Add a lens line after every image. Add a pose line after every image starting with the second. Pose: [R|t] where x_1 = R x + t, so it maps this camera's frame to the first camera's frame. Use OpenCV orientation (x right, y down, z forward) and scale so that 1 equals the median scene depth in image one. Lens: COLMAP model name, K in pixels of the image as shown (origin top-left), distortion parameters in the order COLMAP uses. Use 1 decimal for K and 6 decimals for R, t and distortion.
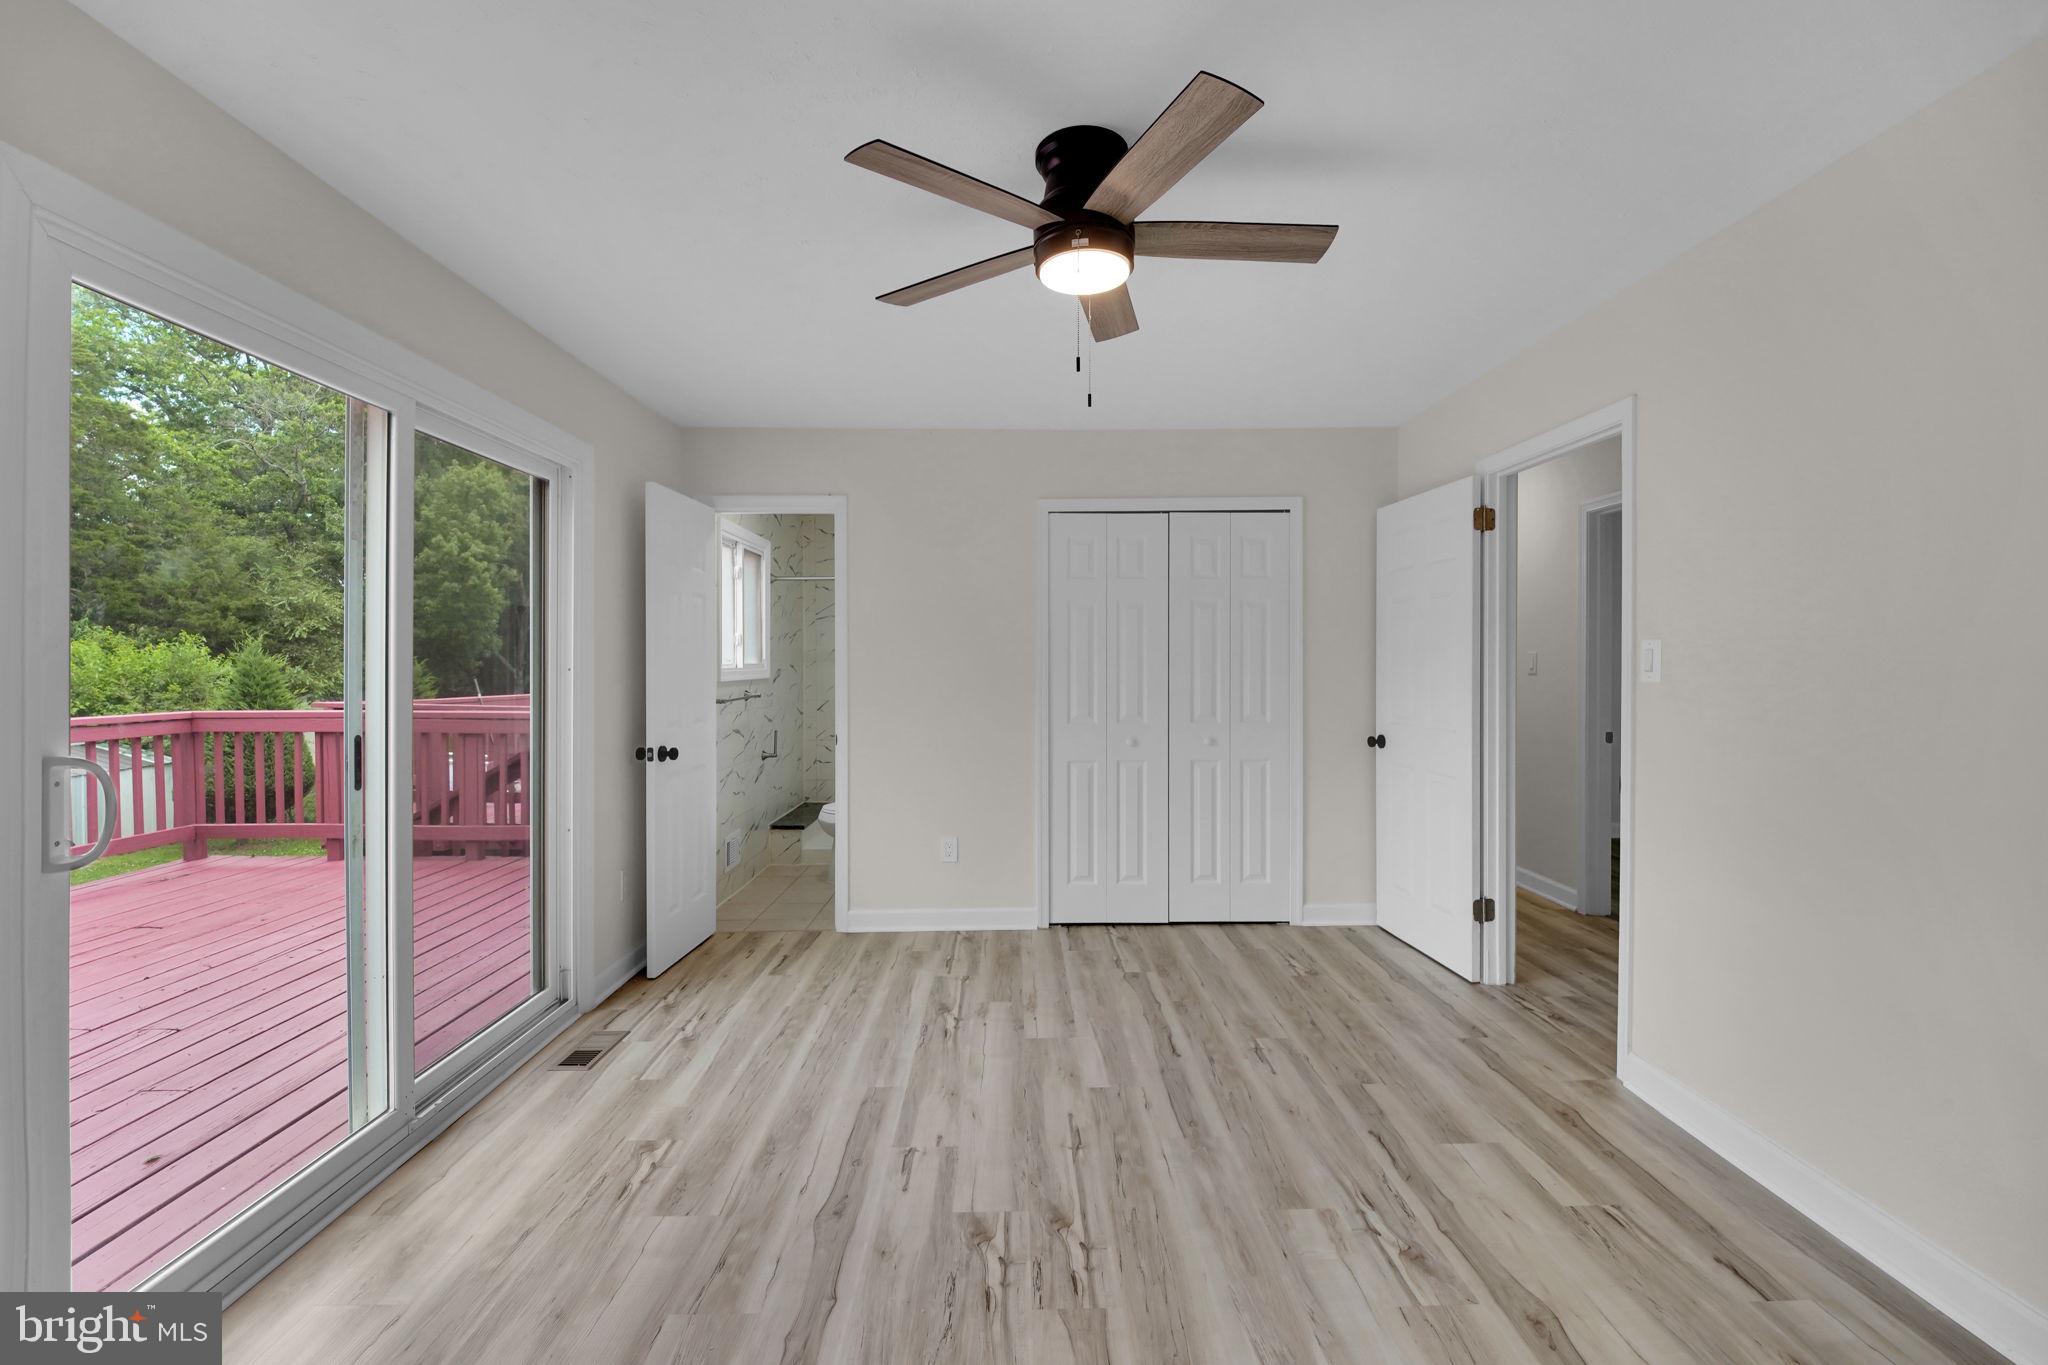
lens RADIAL K [[865.5, 0, 1031.8], [0, 865.5, 671.4], [0, 0, 1]] dist [-0.005564, -0.001293]
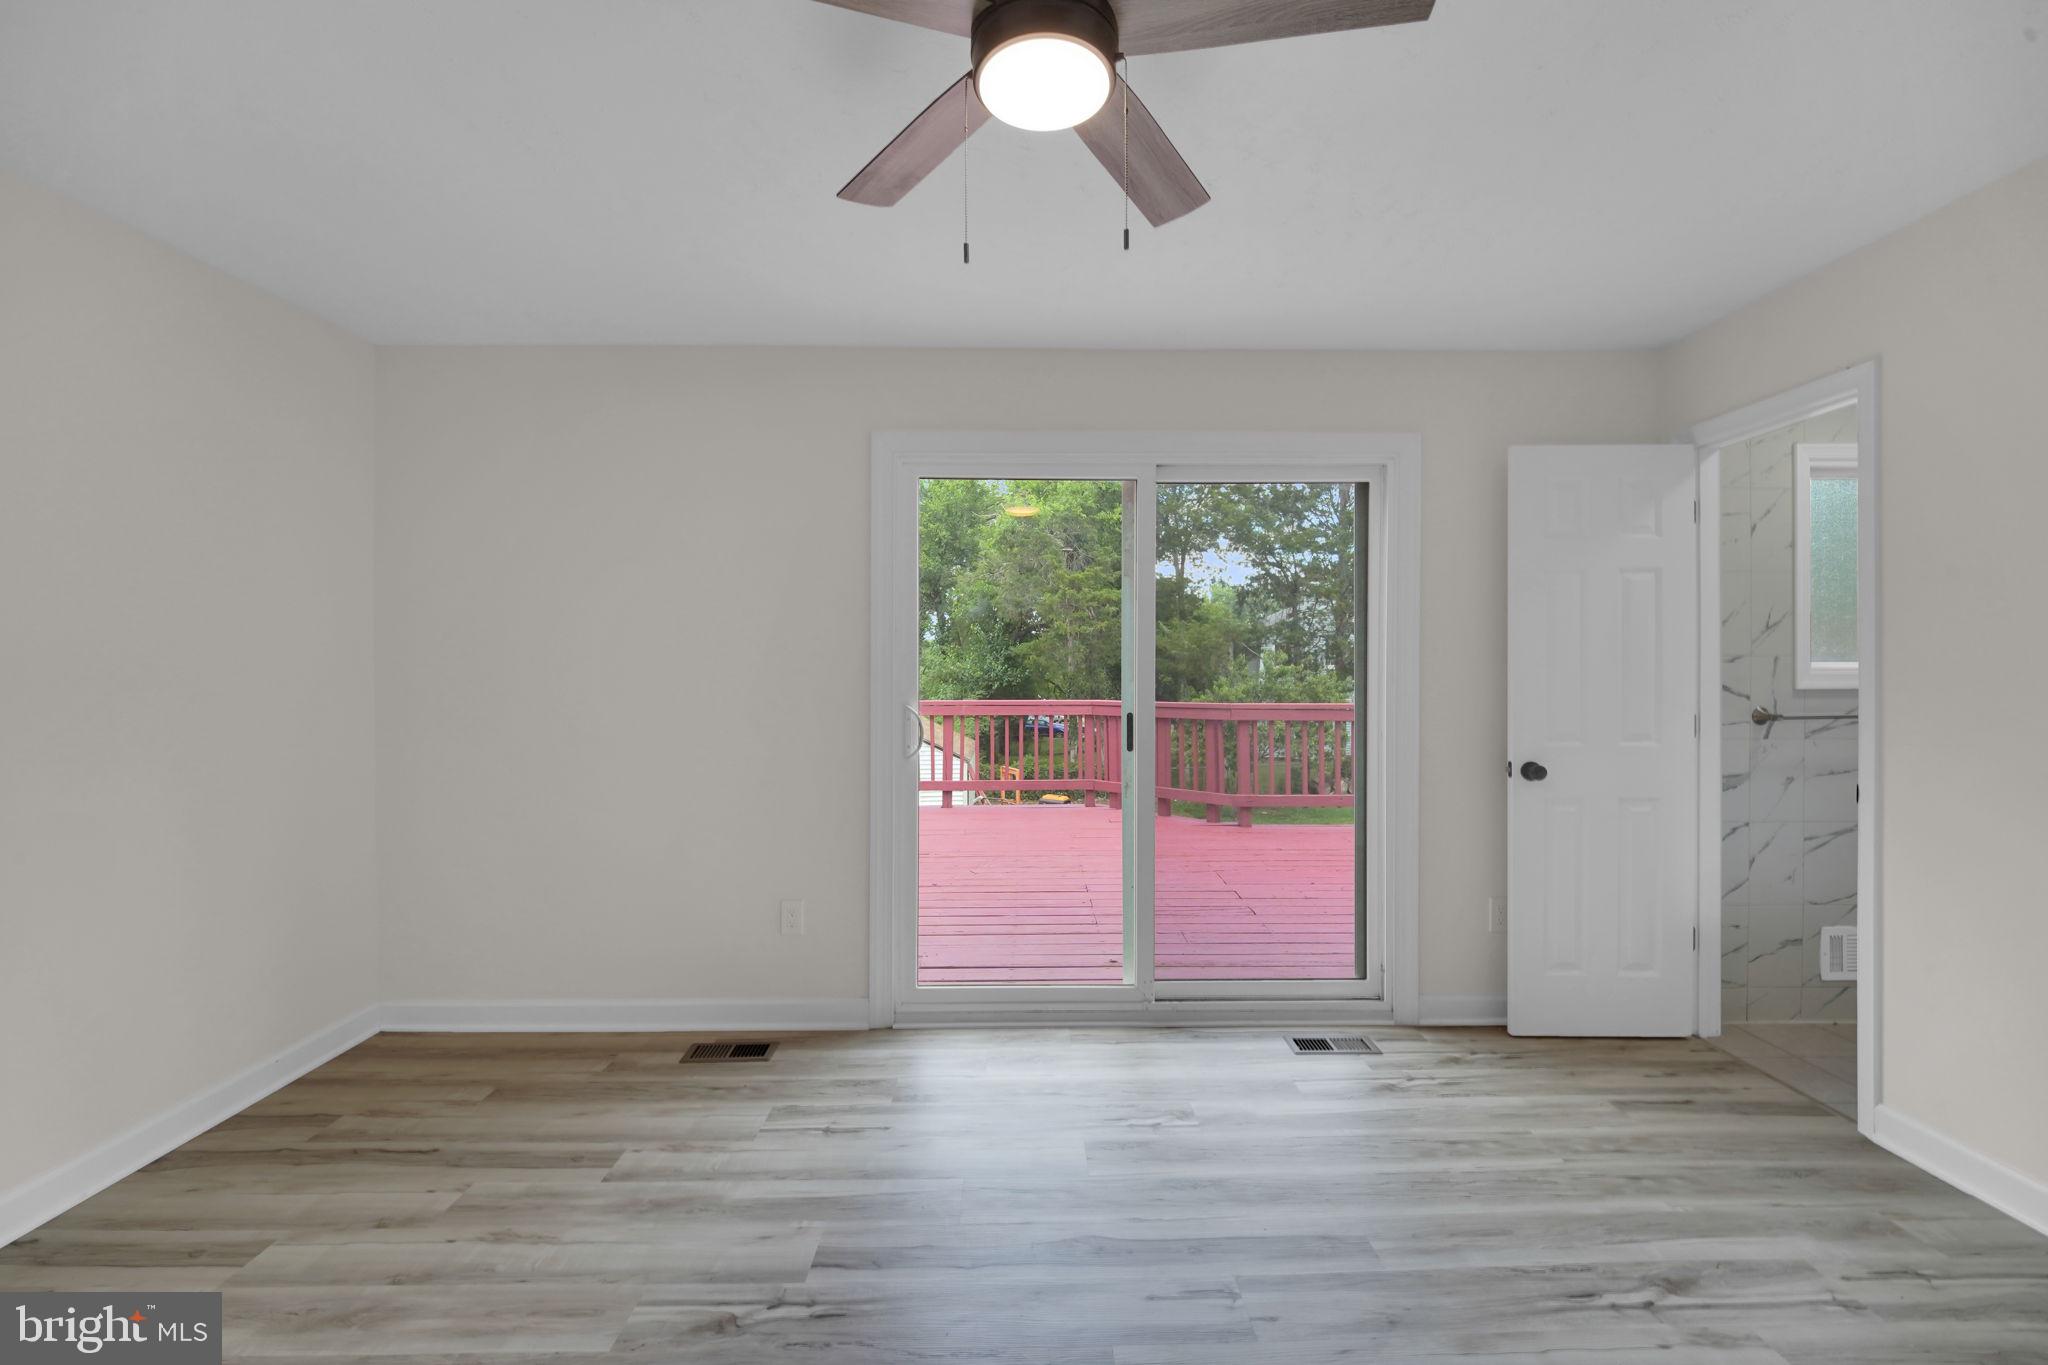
lens RADIAL K [[865.5, 0, 1032.2], [0, 865.5, 677.6], [0, 0, 1]] dist [-0.005564, -0.001293]
pose [[-0.016775, 0.012330, -0.999783, 0.462293], [-0.004135, 0.999915, 0.012401, -0.002495], [0.999851, 0.004343, -0.016723, 0.615422]]
